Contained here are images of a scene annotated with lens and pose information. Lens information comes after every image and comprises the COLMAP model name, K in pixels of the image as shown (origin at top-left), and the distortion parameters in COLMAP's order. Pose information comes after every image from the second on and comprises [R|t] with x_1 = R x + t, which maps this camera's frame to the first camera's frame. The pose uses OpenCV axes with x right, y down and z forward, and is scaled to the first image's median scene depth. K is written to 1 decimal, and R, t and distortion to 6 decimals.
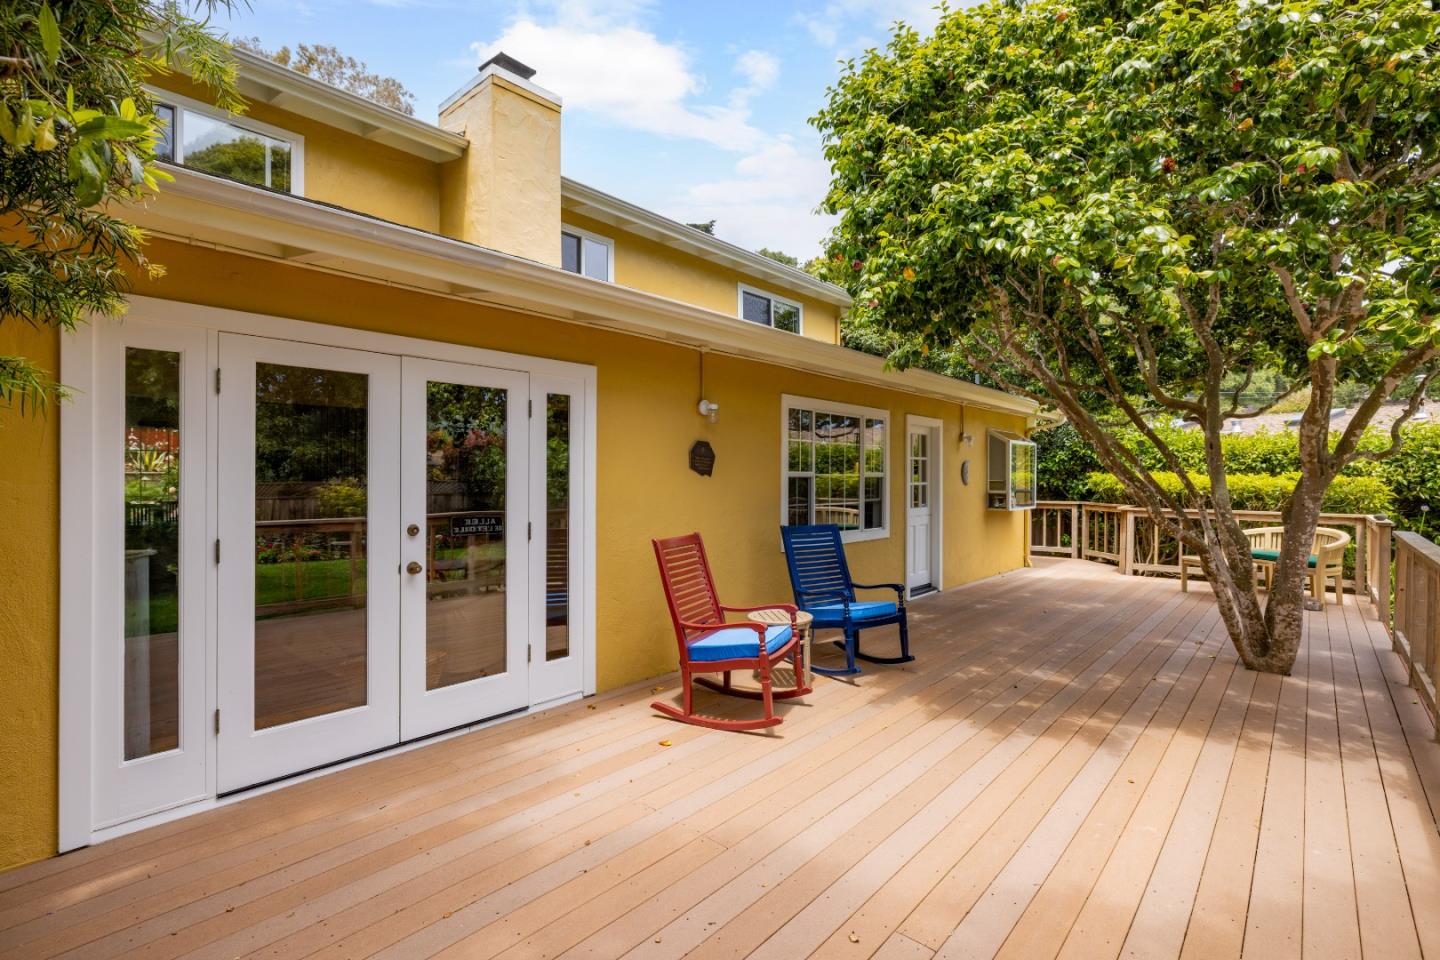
lens RADIAL K [[671.7, 0, 726.4], [0, 671.7, 477.8], [0, 0, 1]] dist [0.011866, 0.000264]
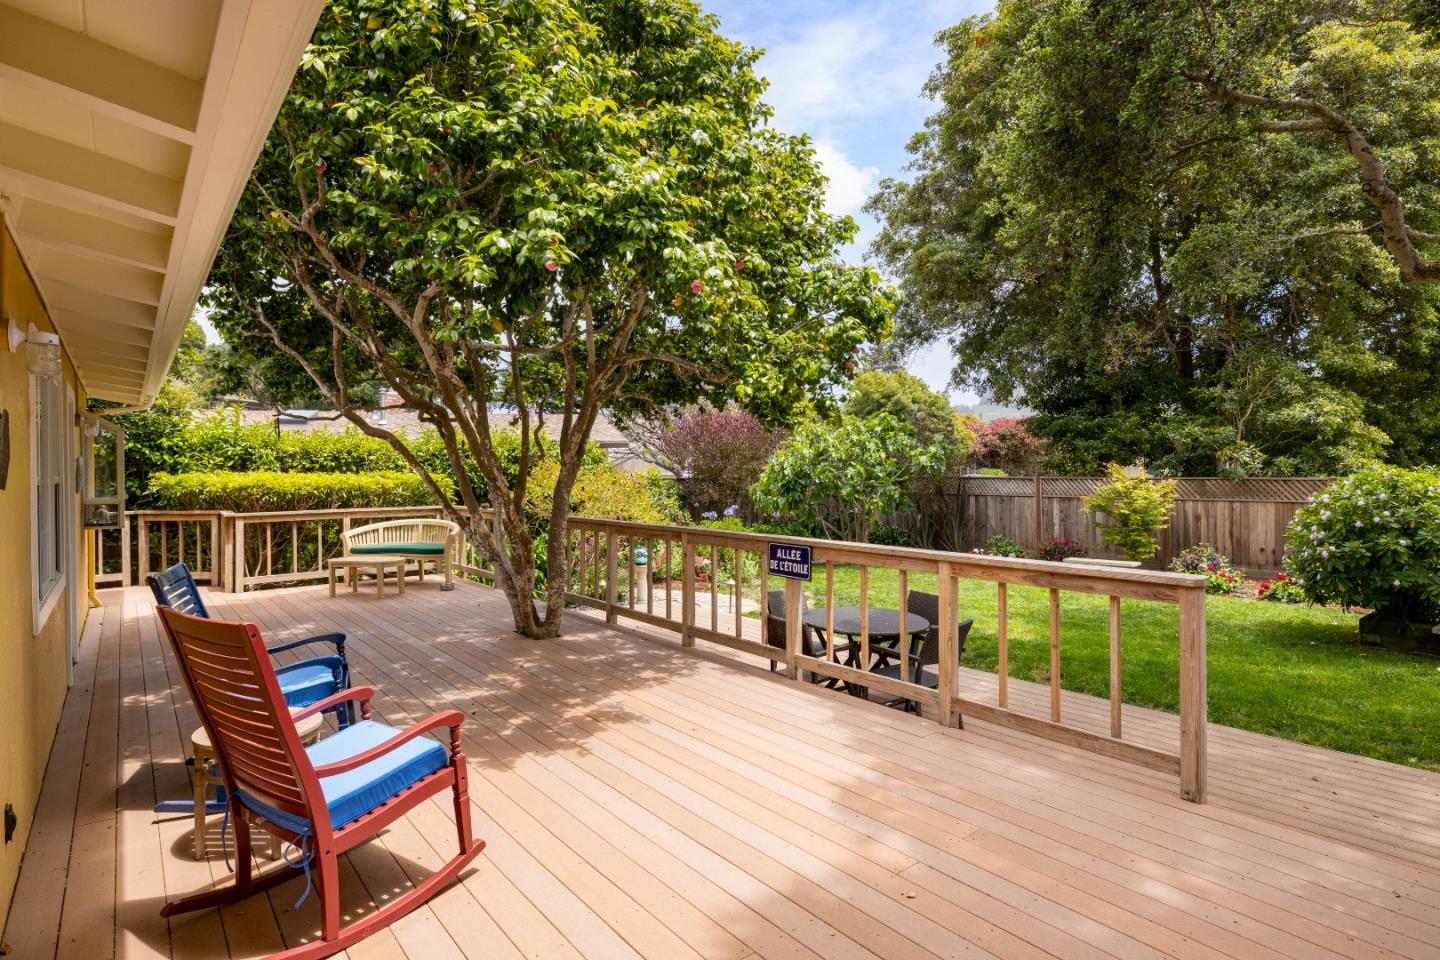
lens RADIAL K [[738.0, 0, 734.2], [0, 738.0, 474.4], [0, 0, 1]] dist [0.000719, 0.000934]
pose [[0.169881, -0.010042, 0.985413, -0.512664], [0.012082, 0.999894, 0.008107, -0.011797], [-0.985390, 0.010528, 0.169985, 0.526573]]
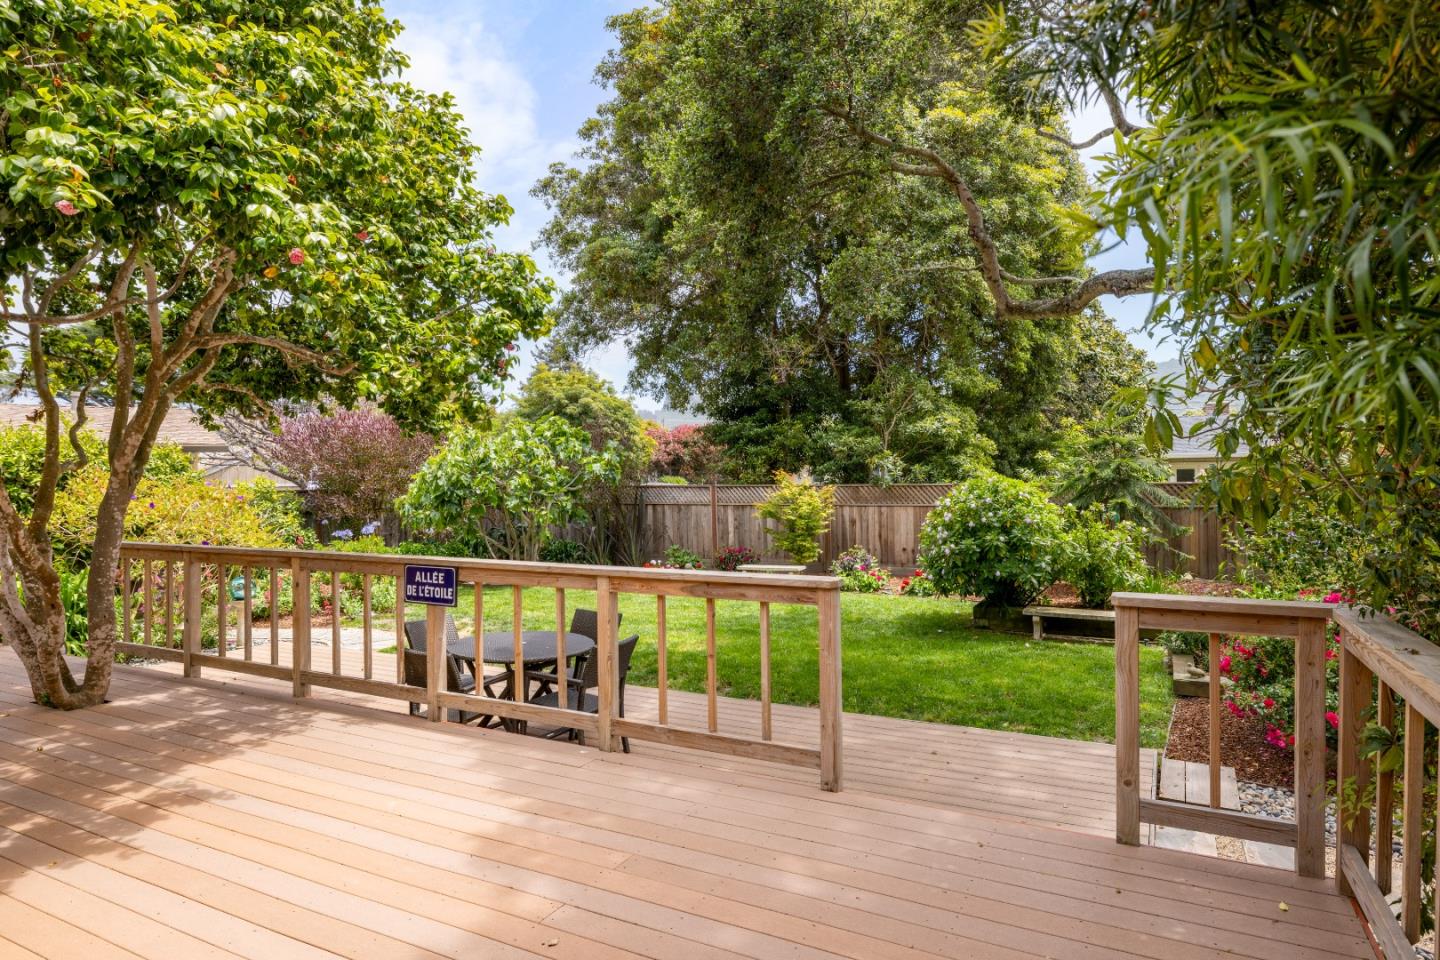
lens RADIAL K [[803.5, 0, 727.0], [0, 803.5, 476.7], [0, 0, 1]] dist [0.001283, -0.002936]
pose [[-0.228650, -0.001304, 0.973508, -0.510987], [0.015628, 0.999865, 0.005010, -0.010977], [-0.973383, 0.016360, -0.228599, 0.488399]]
